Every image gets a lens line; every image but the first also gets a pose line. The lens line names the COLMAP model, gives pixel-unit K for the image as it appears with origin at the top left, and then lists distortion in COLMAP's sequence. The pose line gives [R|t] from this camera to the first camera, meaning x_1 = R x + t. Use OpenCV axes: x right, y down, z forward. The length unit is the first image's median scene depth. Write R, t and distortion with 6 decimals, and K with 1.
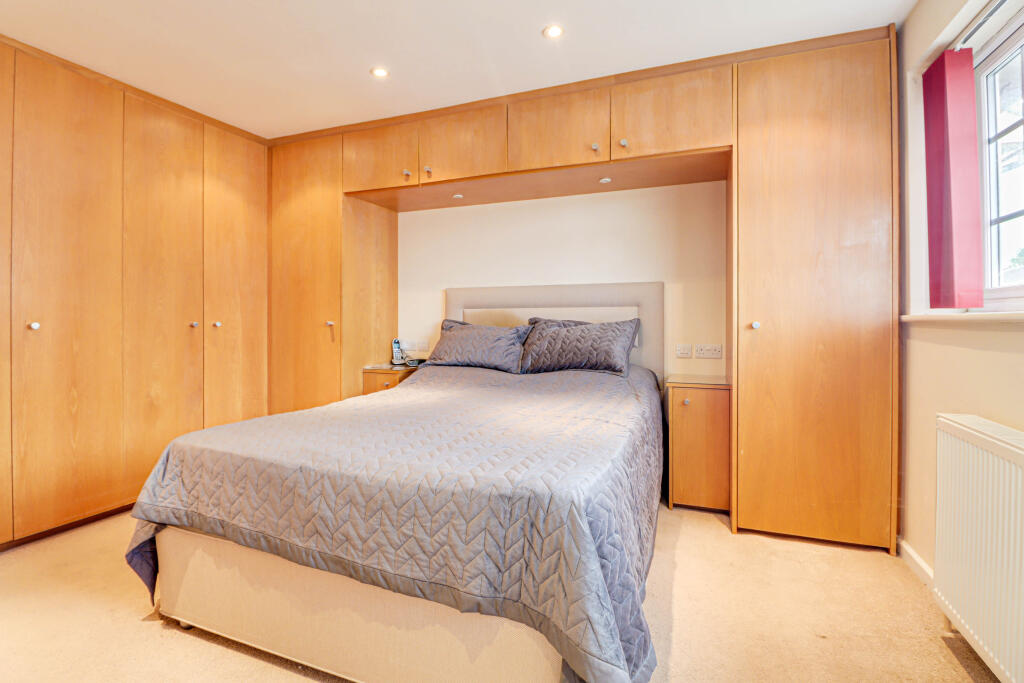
lens RADIAL K [[471.2, 0, 512.1], [0, 471.2, 324.6], [0, 0, 1]] dist [-0.001328, -0.019961]
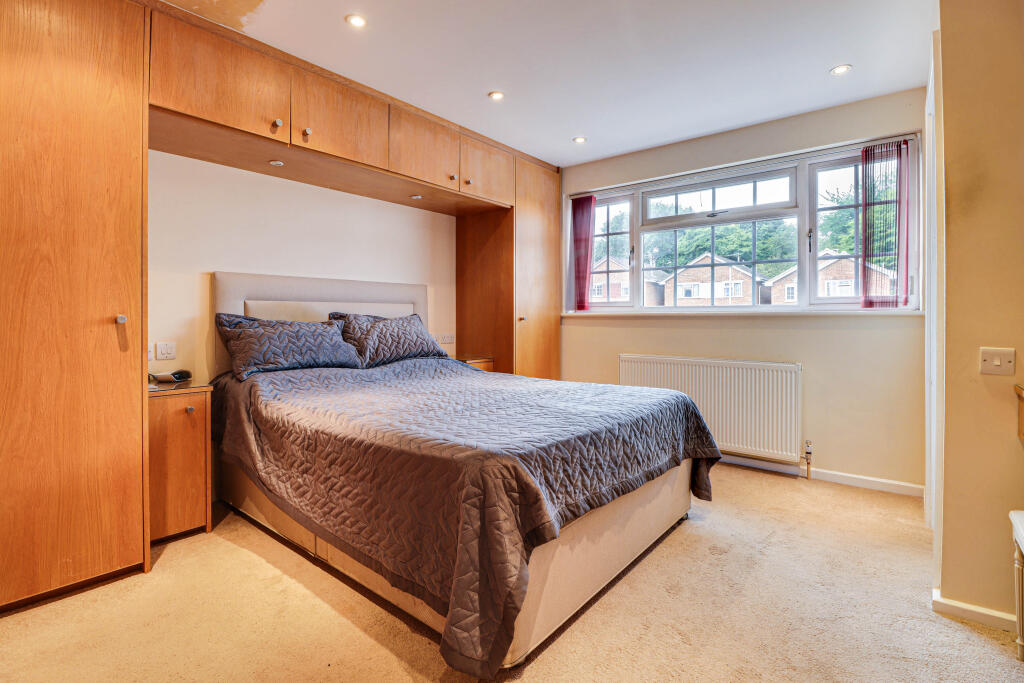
lens RADIAL K [[483.3, 0, 511.9], [0, 483.3, 314.5], [0, 0, 1]] dist [-0.001082, -0.012200]
pose [[0.305123, 0.002381, 0.952310, -0.862946], [0.005321, 0.999977, -0.004205, -0.004783], [-0.952298, 0.006350, 0.305103, 0.399939]]
